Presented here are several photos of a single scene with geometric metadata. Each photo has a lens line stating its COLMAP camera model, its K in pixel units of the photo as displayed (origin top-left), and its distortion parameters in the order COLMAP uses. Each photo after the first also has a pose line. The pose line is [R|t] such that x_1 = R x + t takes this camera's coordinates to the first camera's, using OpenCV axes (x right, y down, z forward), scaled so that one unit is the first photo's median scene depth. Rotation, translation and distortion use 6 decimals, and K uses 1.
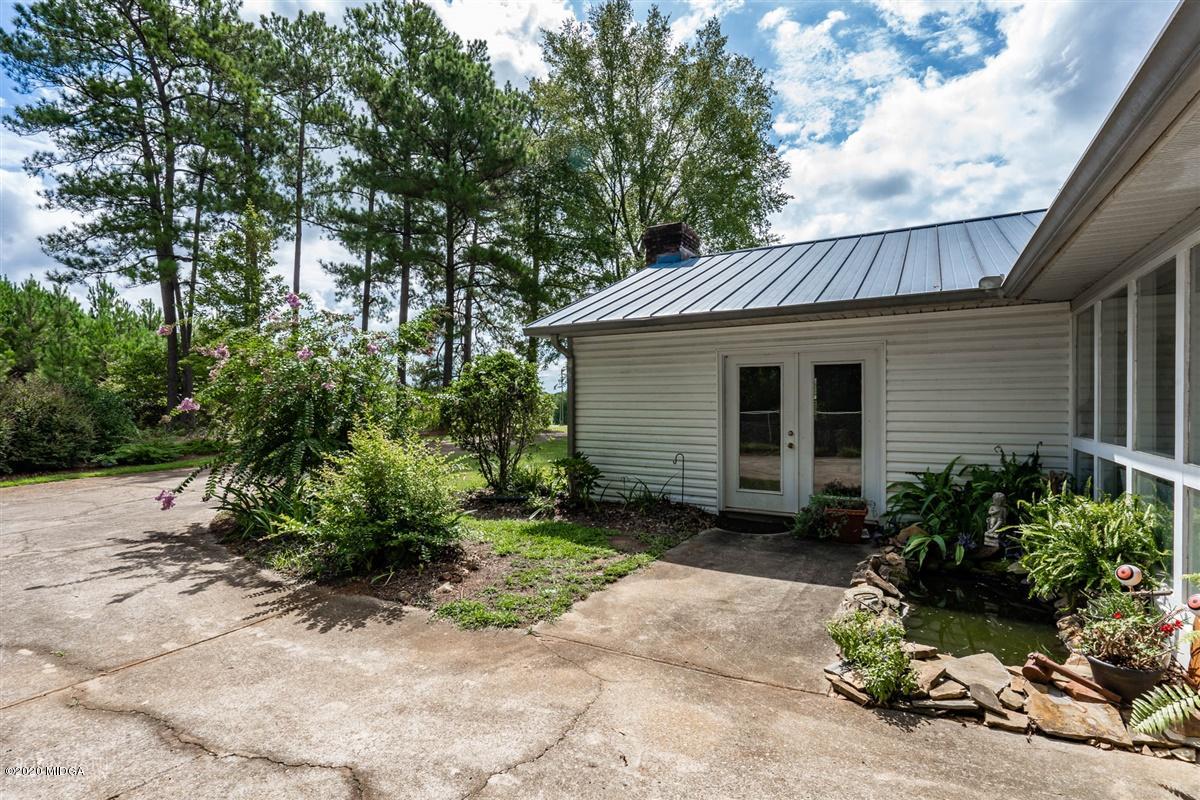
lens RADIAL K [[573.1, 0, 600.0], [0, 573.1, 400.0], [0, 0, 1]] dist [0.000895, 0.000255]
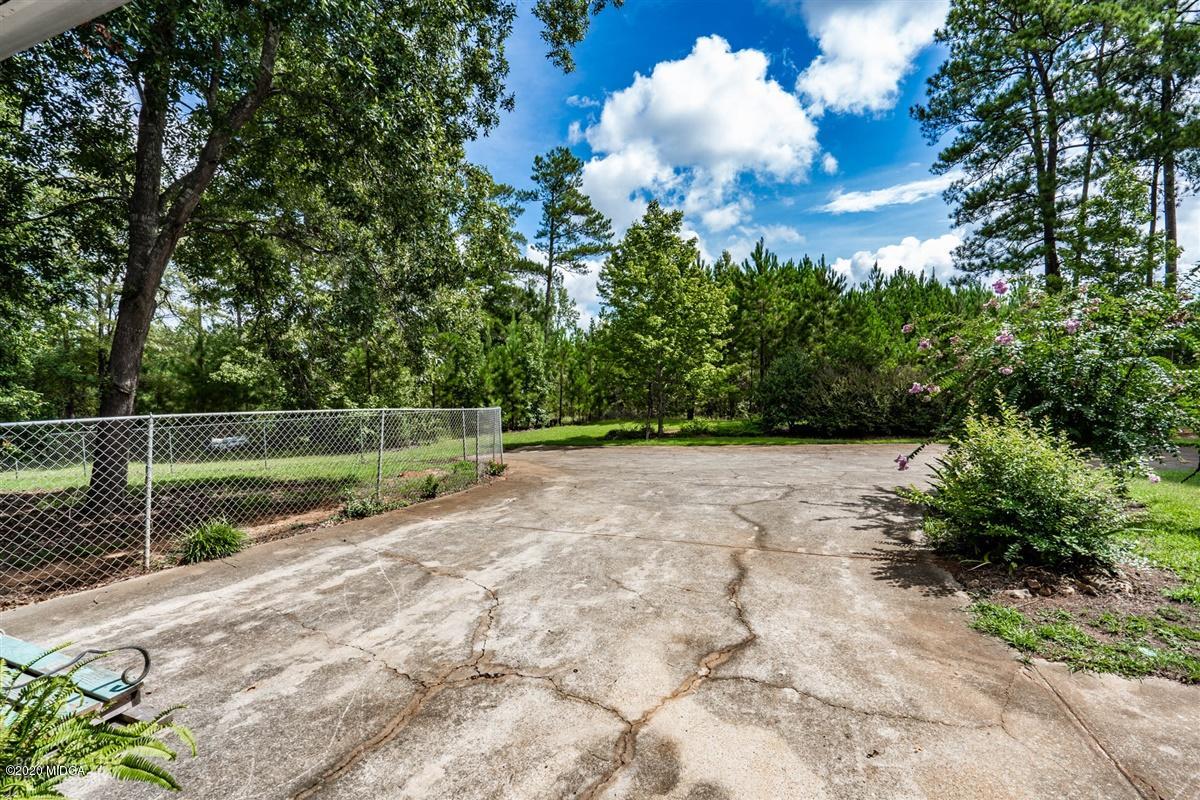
lens RADIAL K [[573.1, 0, 600.0], [0, 573.1, 400.0], [0, 0, 1]] dist [0.000895, 0.000255]
pose [[0.122264, 0.026668, -0.992139, 0.585521], [0.014136, 0.999491, 0.028607, -0.015995], [0.992397, -0.017522, 0.121825, 0.252761]]
